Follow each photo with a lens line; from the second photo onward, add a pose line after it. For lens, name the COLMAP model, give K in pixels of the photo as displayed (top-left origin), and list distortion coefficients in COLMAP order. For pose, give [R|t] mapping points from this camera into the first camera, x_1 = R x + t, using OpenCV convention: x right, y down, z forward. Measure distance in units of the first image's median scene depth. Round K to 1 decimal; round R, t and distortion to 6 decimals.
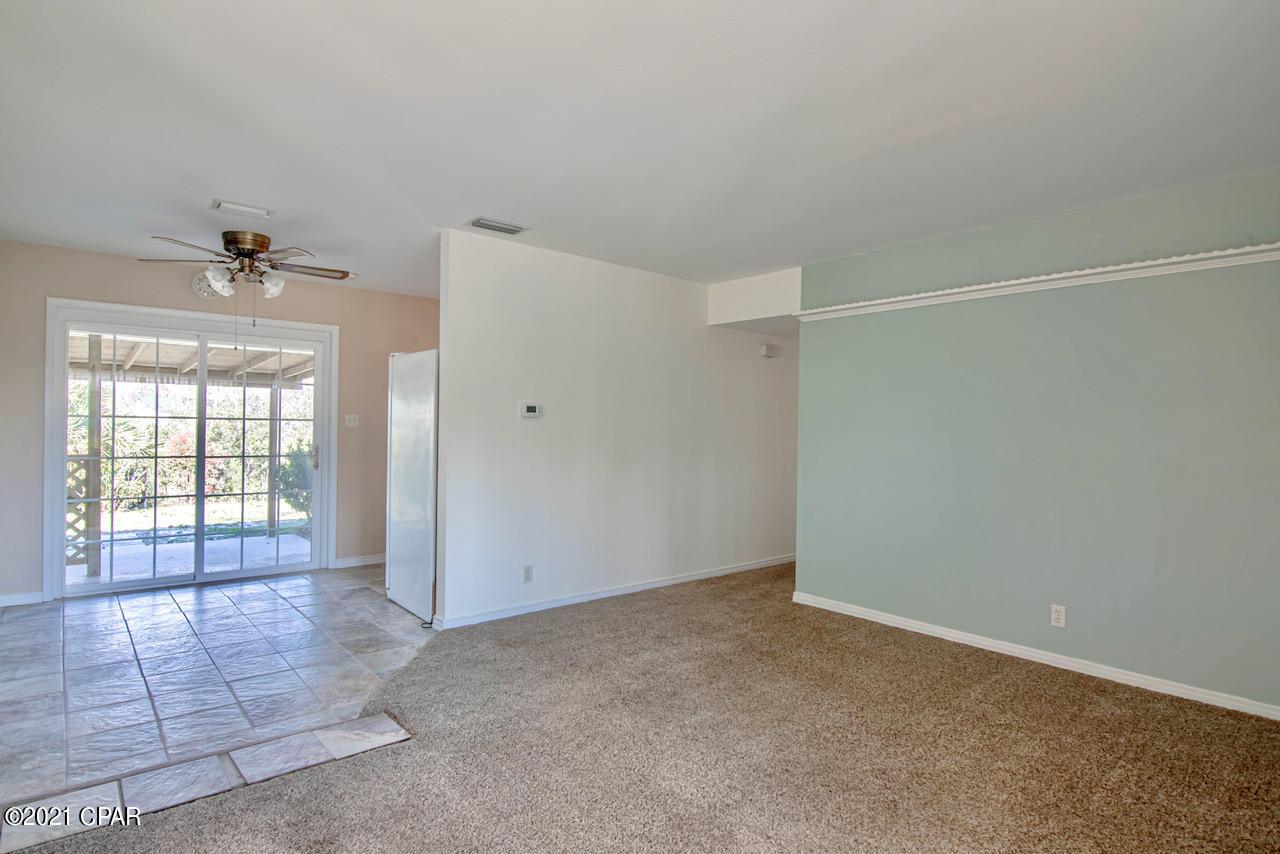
lens RADIAL K [[666.2, 0, 633.4], [0, 666.2, 427.3], [0, 0, 1]] dist [-0.002513, -0.000718]
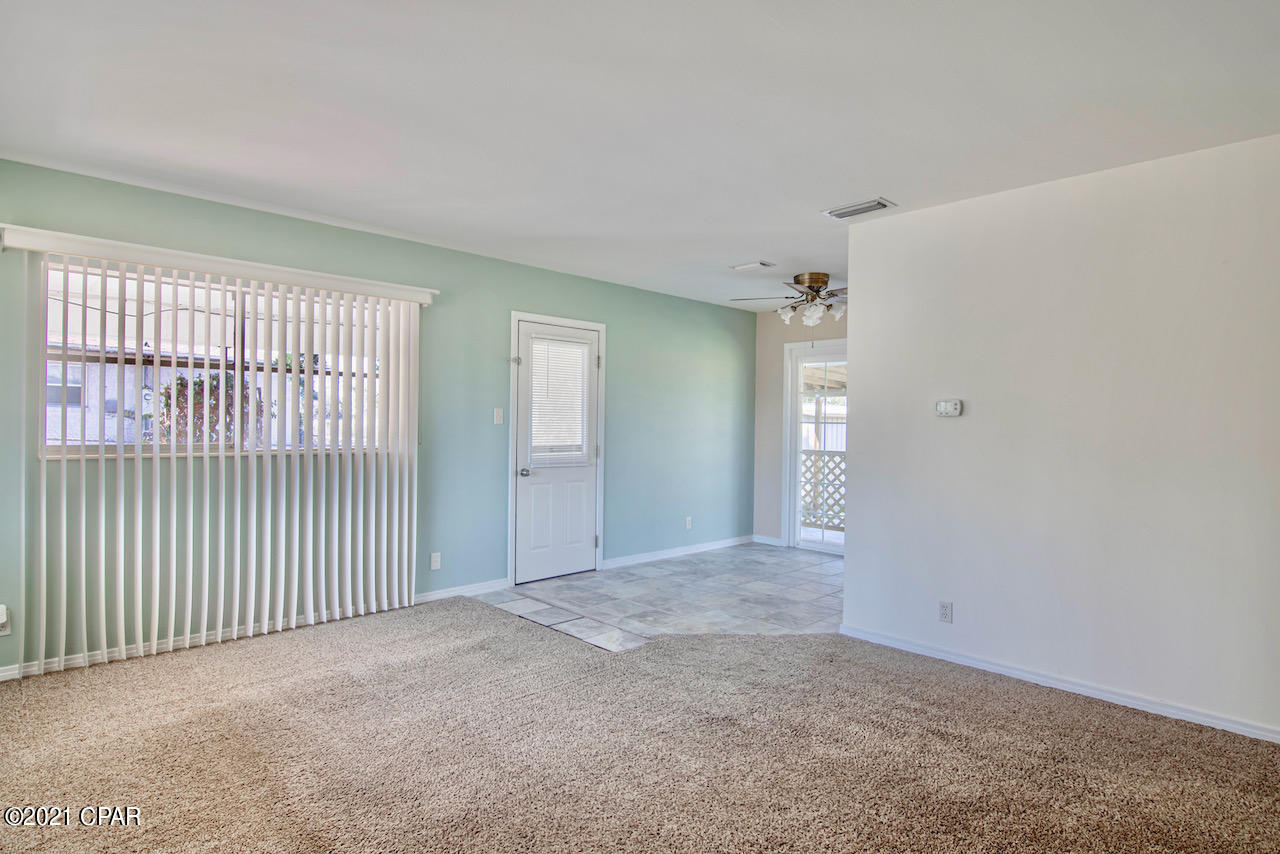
lens RADIAL K [[666.2, 0, 633.4], [0, 666.2, 427.3], [0, 0, 1]] dist [-0.002513, -0.000718]
pose [[0.071175, -0.006820, -0.997441, 0.717466], [-0.016617, 0.999830, -0.008022, 0.012622], [0.997325, 0.017146, 0.071050, 0.656287]]
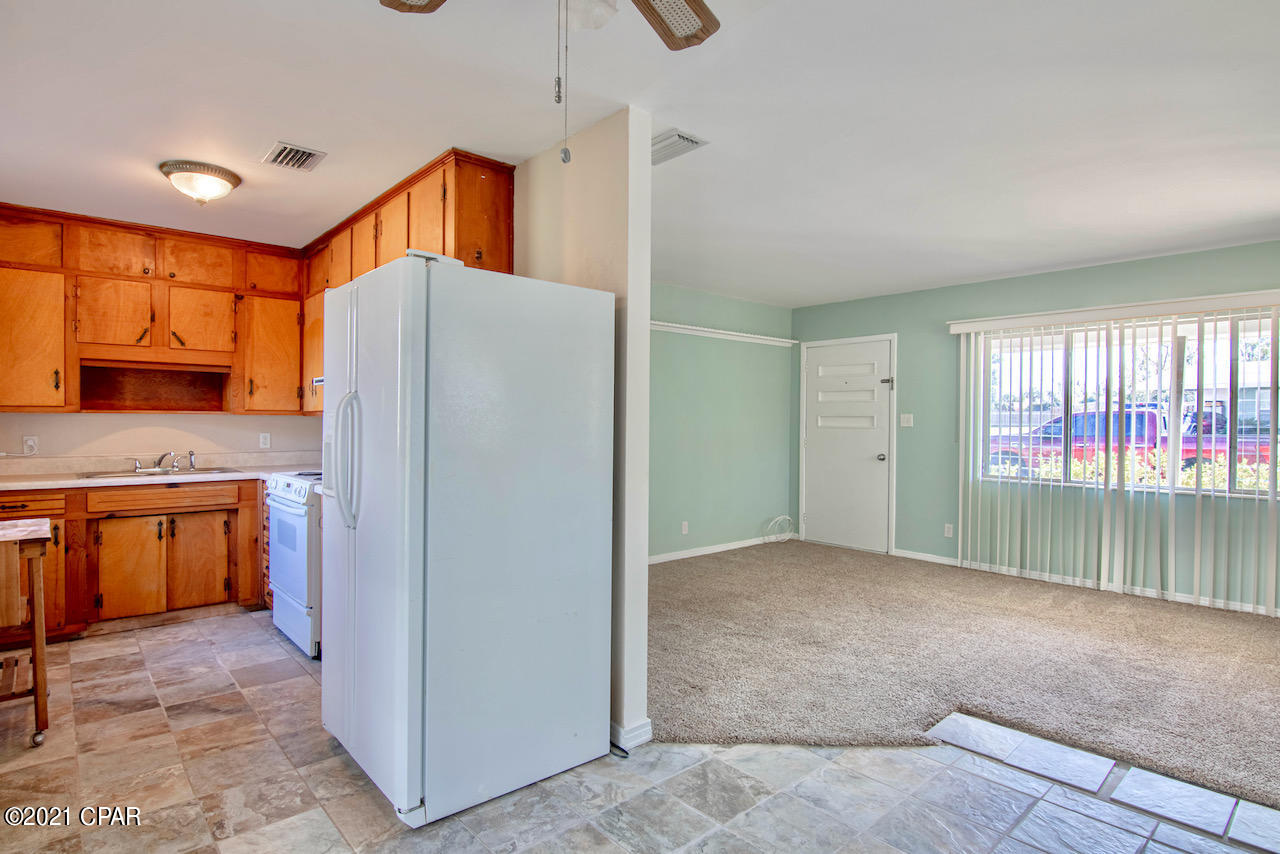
lens RADIAL K [[666.2, 0, 633.4], [0, 666.2, 427.3], [0, 0, 1]] dist [-0.002513, -0.000718]
pose [[-0.020524, -0.024524, 0.999489, -0.981959], [-0.009087, 0.999662, 0.024342, -0.011682], [-0.999748, -0.008583, -0.020740, 1.092742]]
